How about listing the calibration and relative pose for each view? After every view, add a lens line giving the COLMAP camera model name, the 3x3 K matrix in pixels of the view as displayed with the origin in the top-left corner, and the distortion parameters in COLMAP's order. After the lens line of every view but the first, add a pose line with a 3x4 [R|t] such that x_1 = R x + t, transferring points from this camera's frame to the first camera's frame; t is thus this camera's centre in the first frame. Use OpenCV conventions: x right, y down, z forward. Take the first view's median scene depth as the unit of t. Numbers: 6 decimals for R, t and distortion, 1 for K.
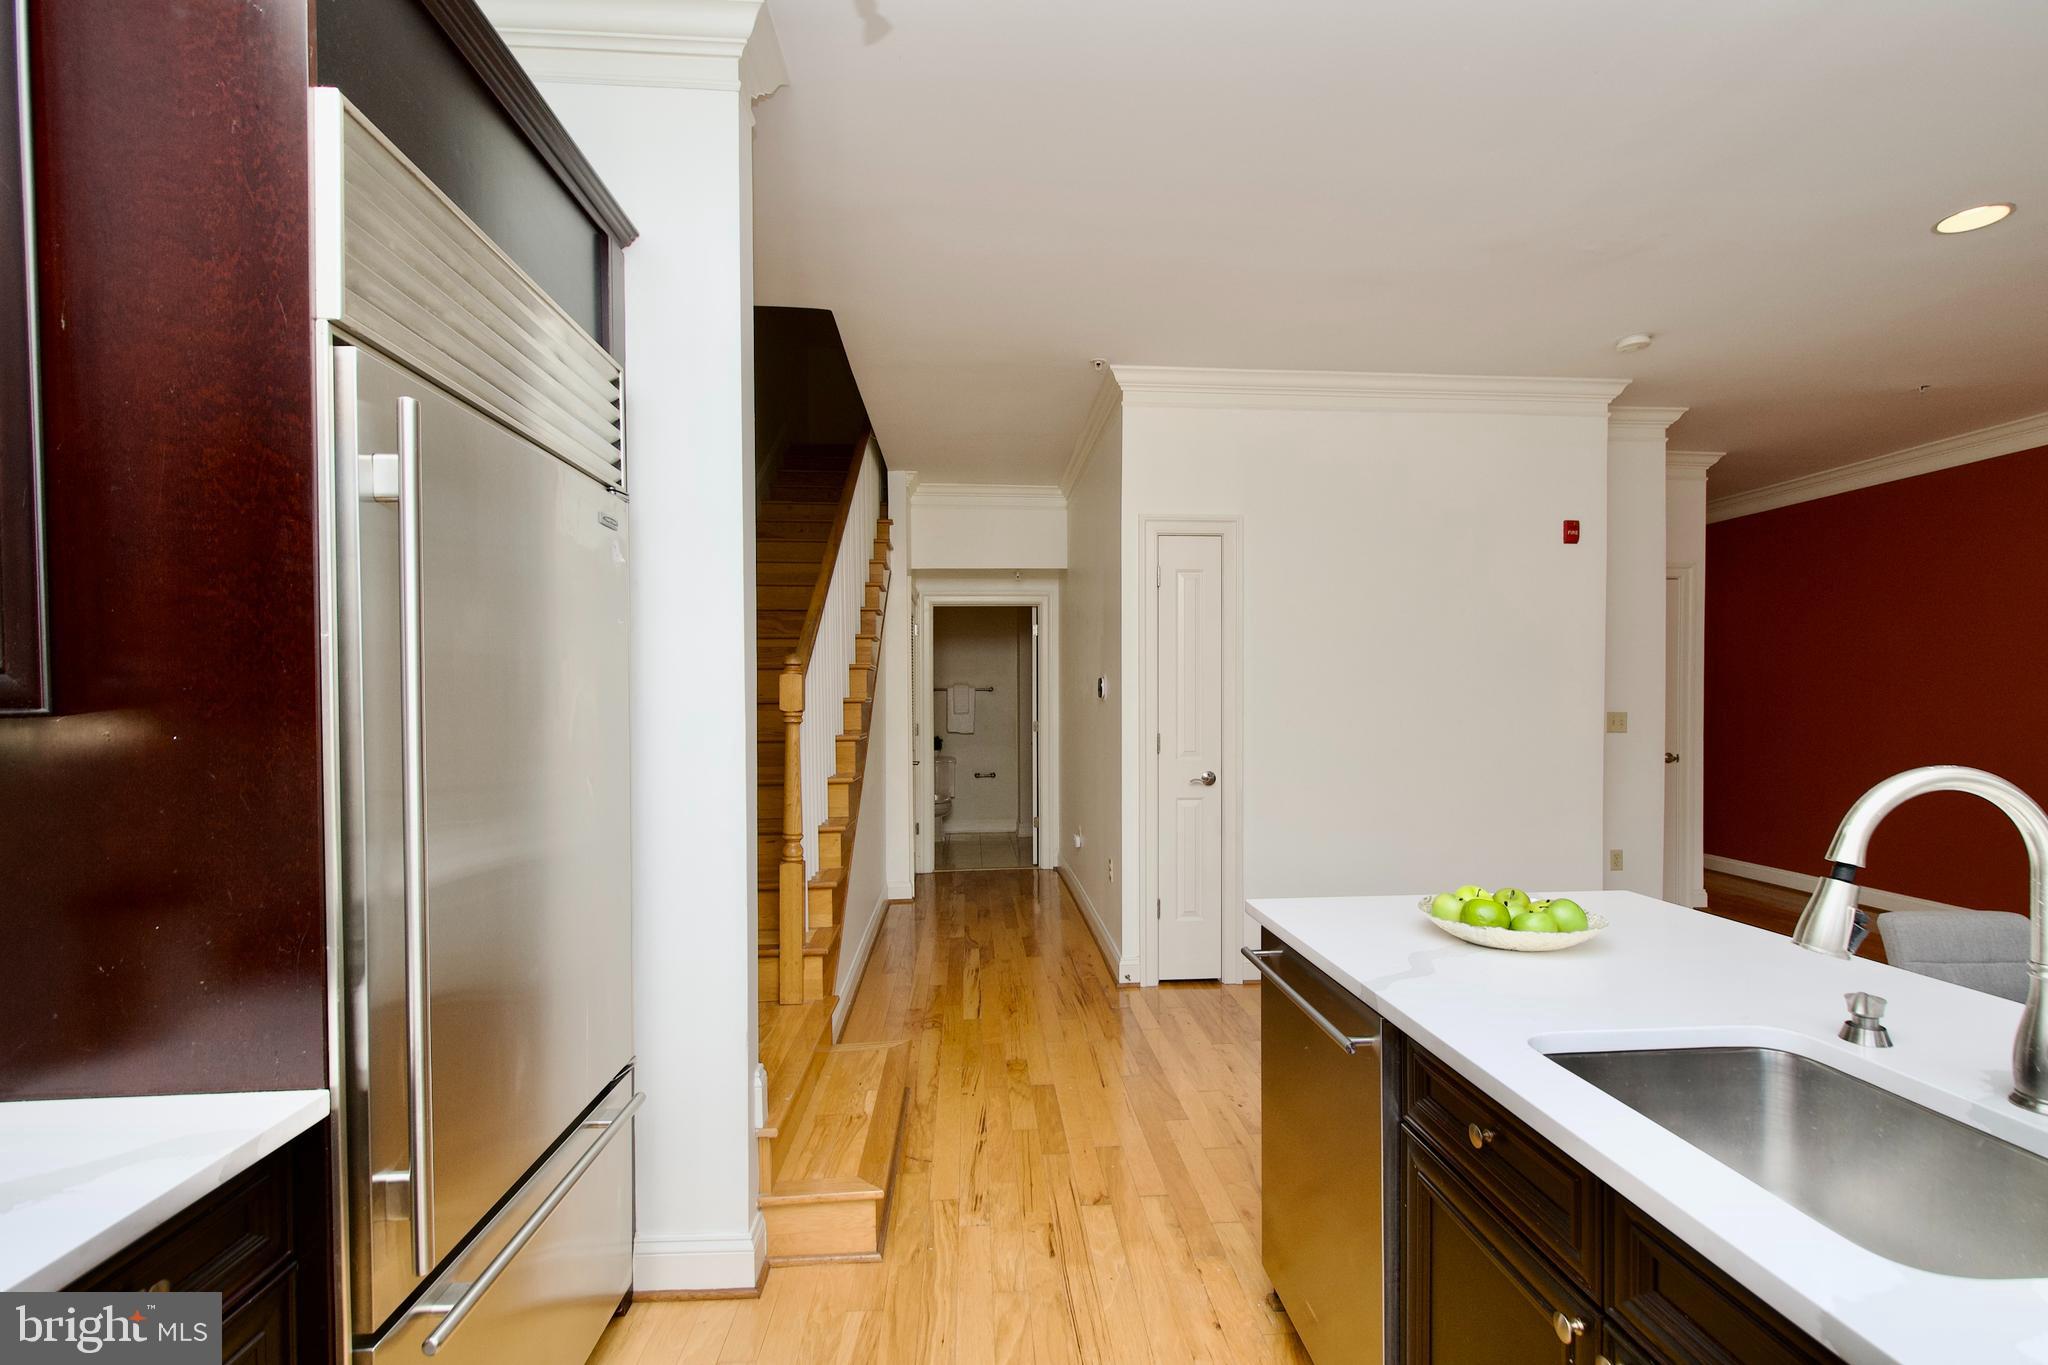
lens RADIAL K [[898.6, 0, 1039.6], [0, 898.6, 711.3], [0, 0, 1]] dist [0.011336, -0.007383]
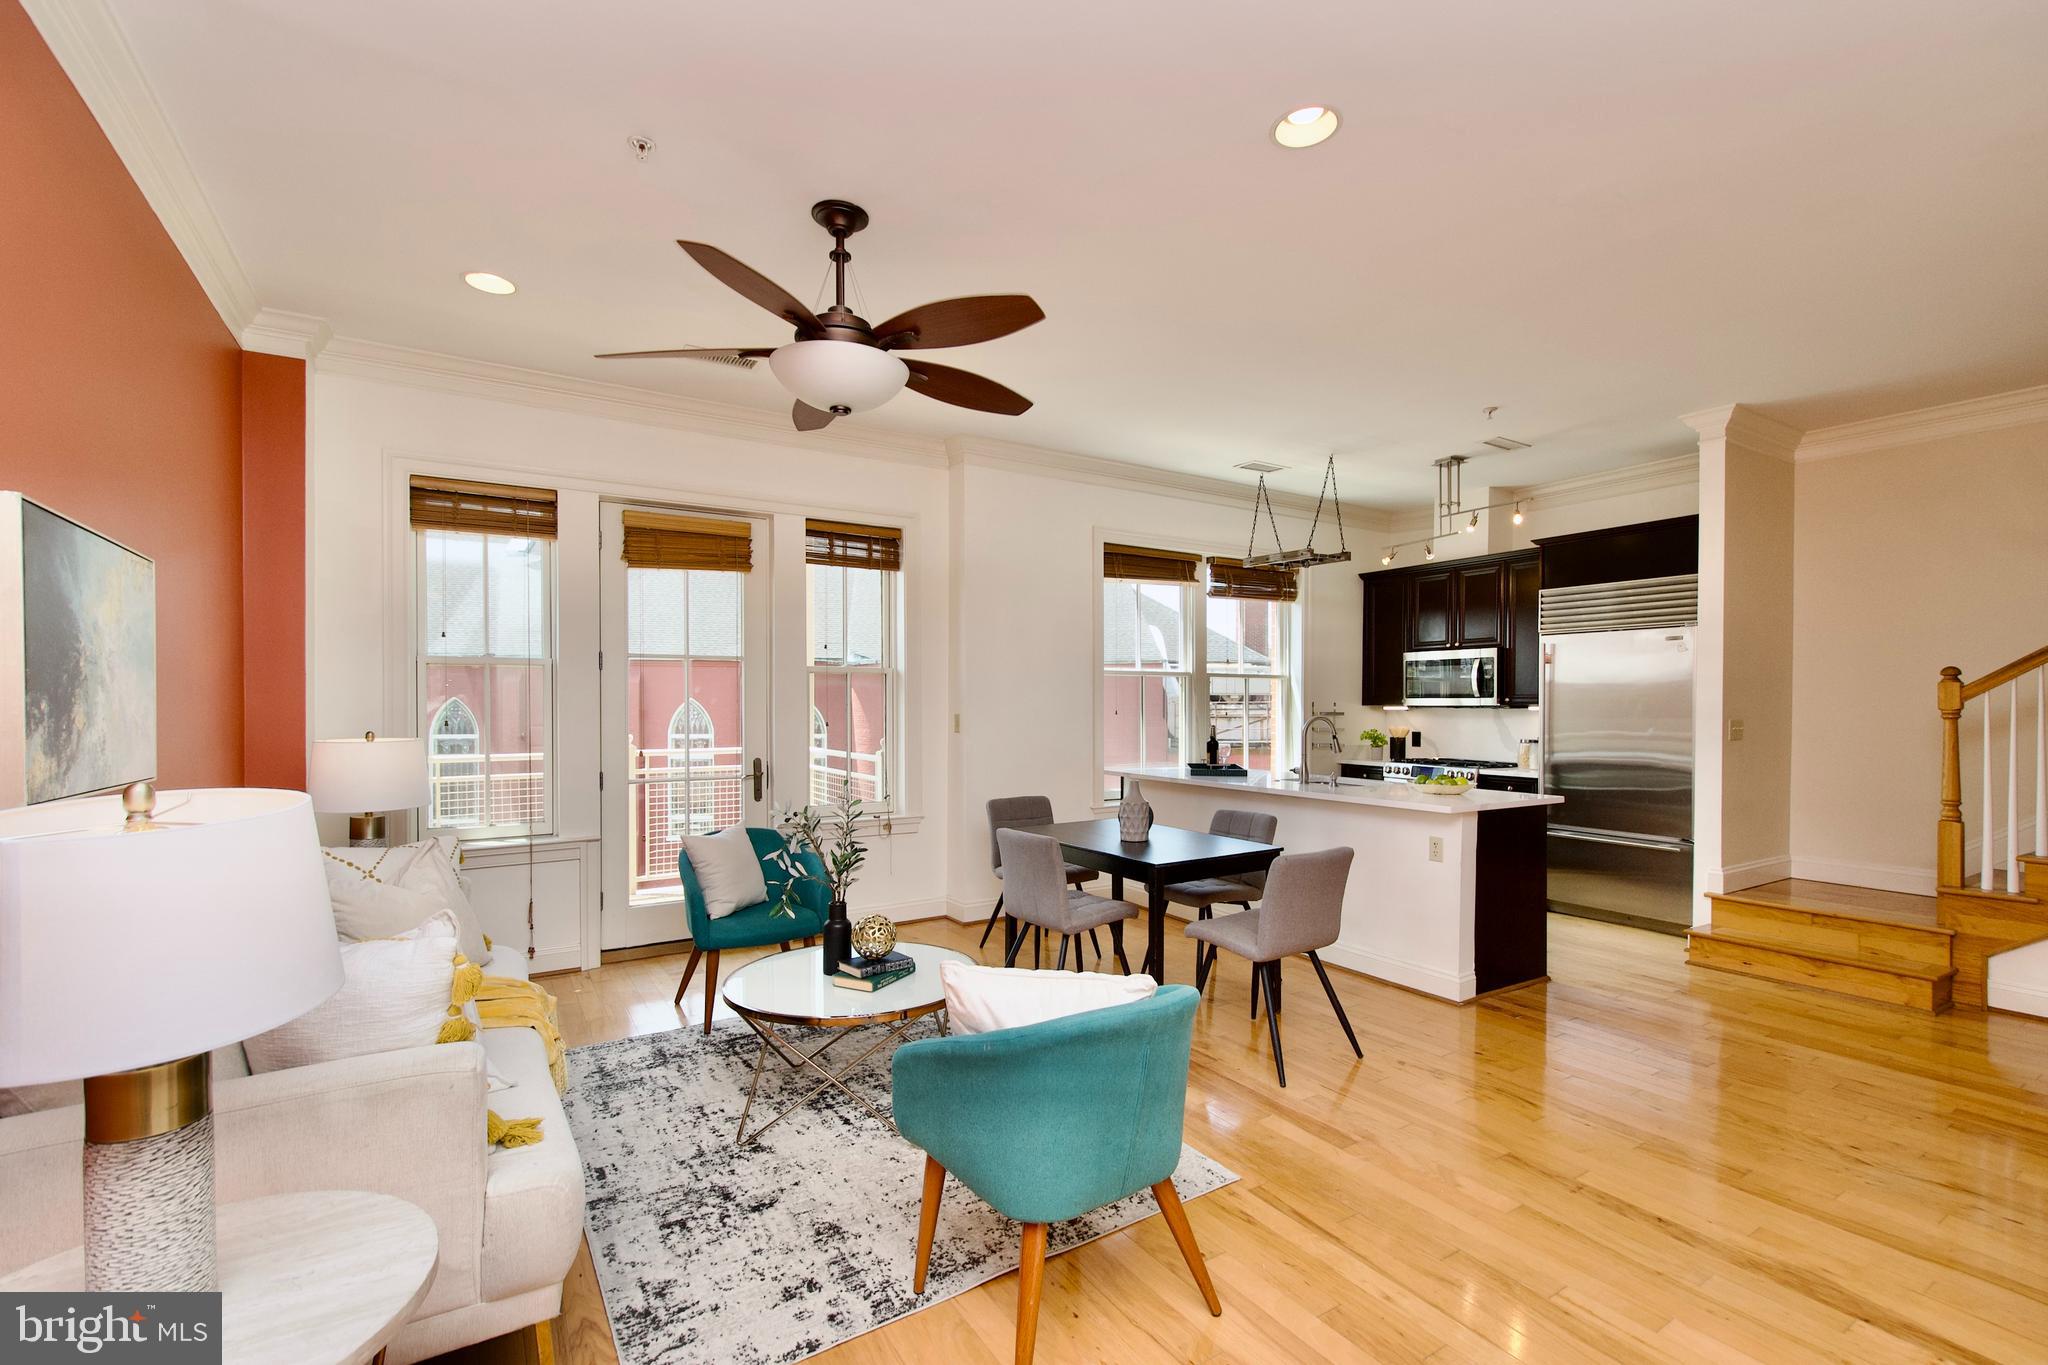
lens RADIAL K [[898.6, 0, 1039.6], [0, 898.6, 711.3], [0, 0, 1]] dist [0.011336, -0.007383]
pose [[-0.882933, 0.006520, -0.469454, 1.998341], [-0.004996, 0.999716, 0.023281, -0.028359], [0.469473, 0.022901, -0.882650, 1.977761]]
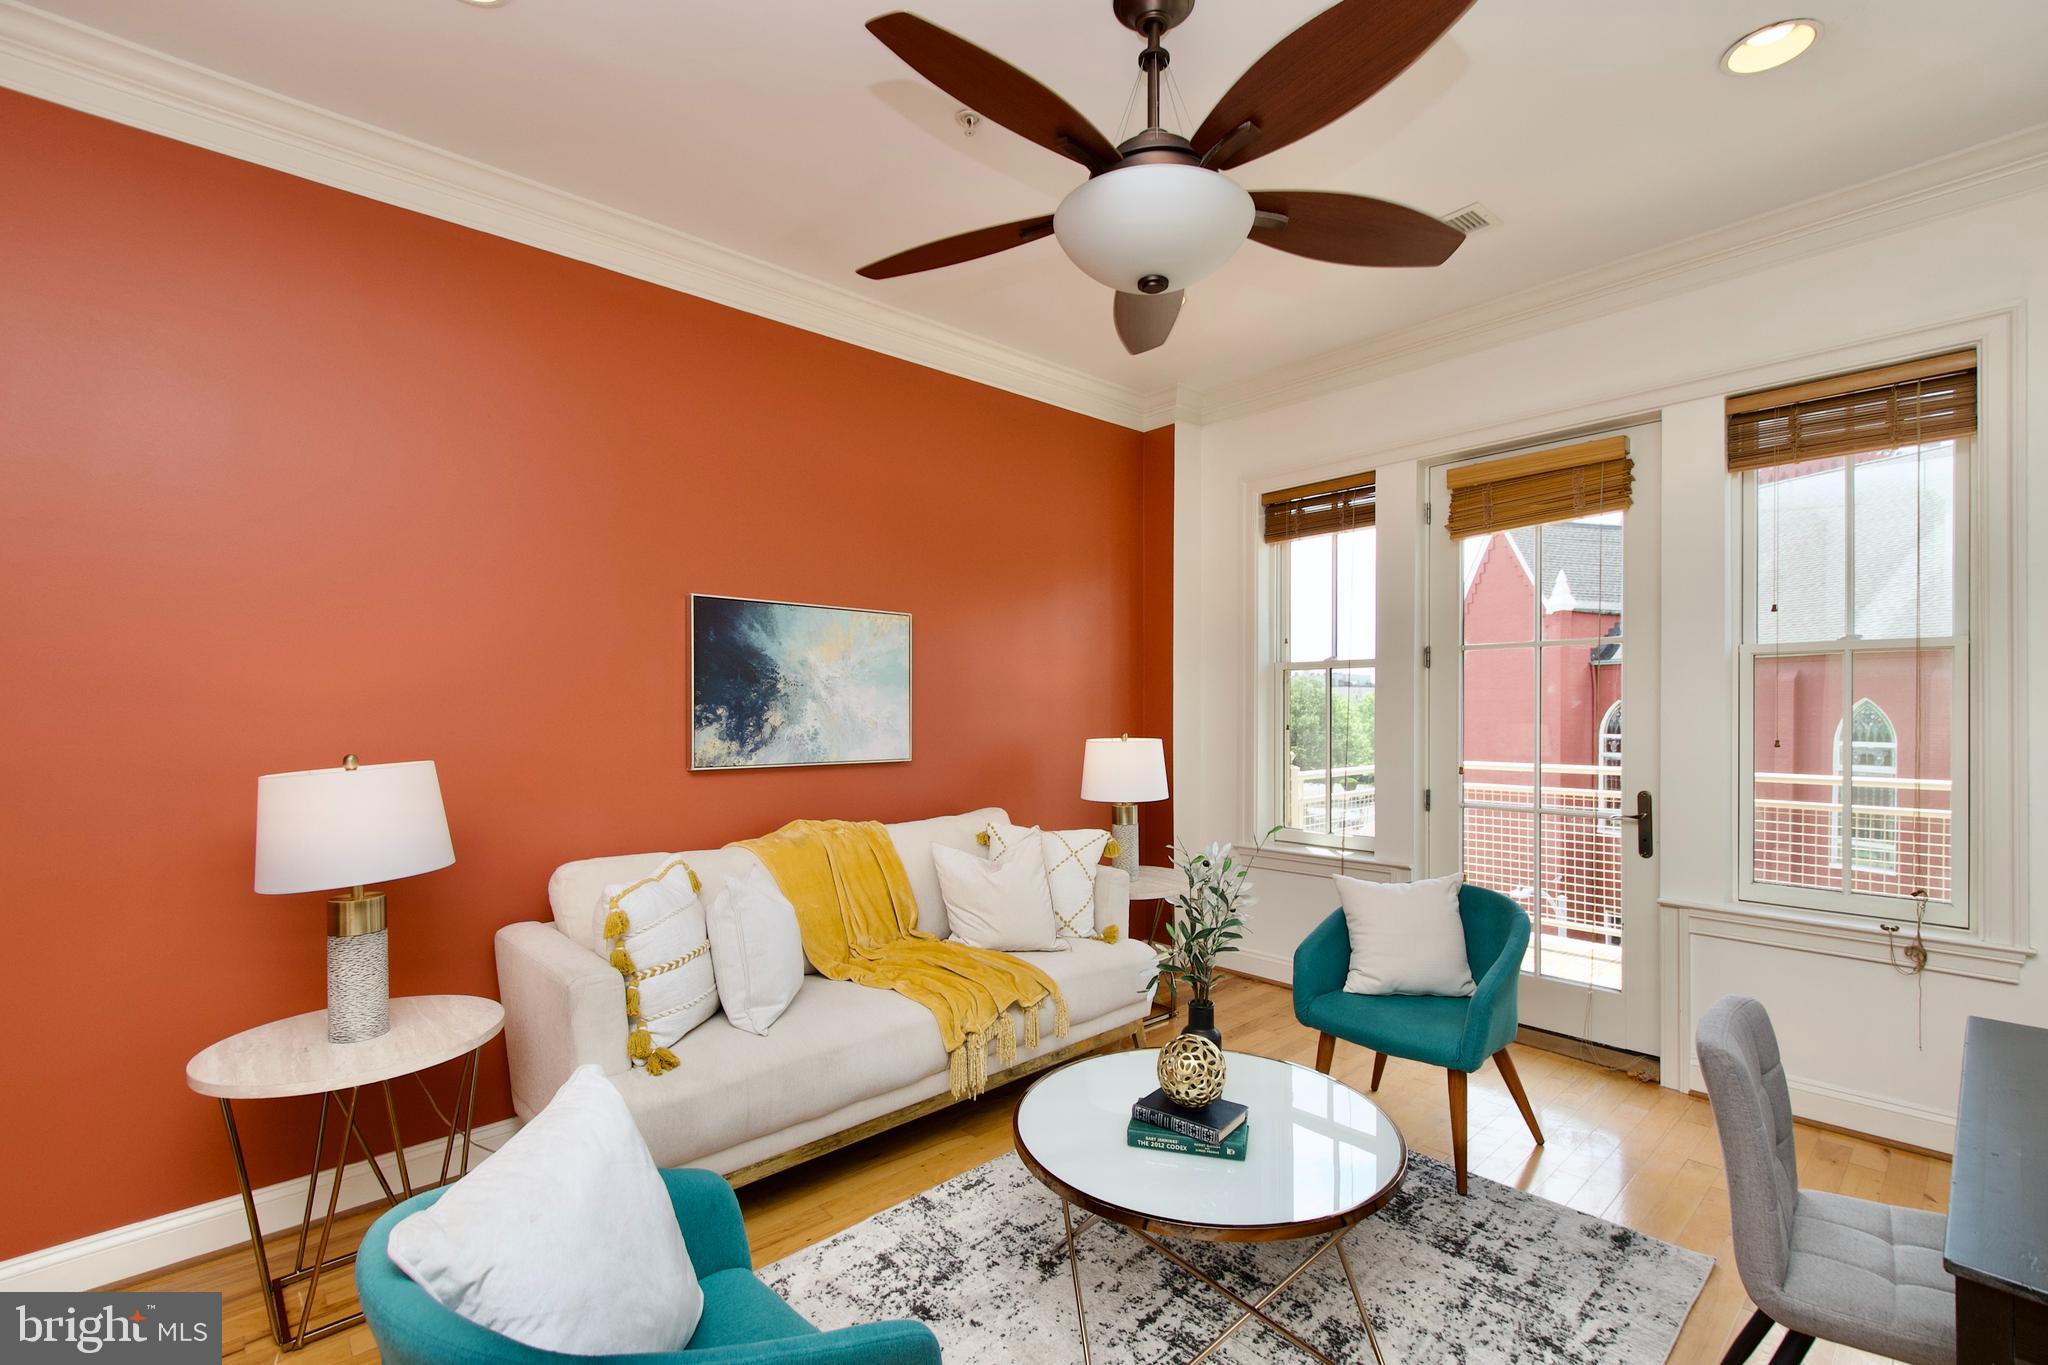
lens RADIAL K [[898.6, 0, 1039.6], [0, 898.6, 711.3], [0, 0, 1]] dist [0.011336, -0.007383]
pose [[-0.618783, -0.000482, 0.785562, 1.078097], [0.015548, 0.999796, 0.012861, -0.020703], [-0.785408, 0.020172, -0.618649, 1.383025]]
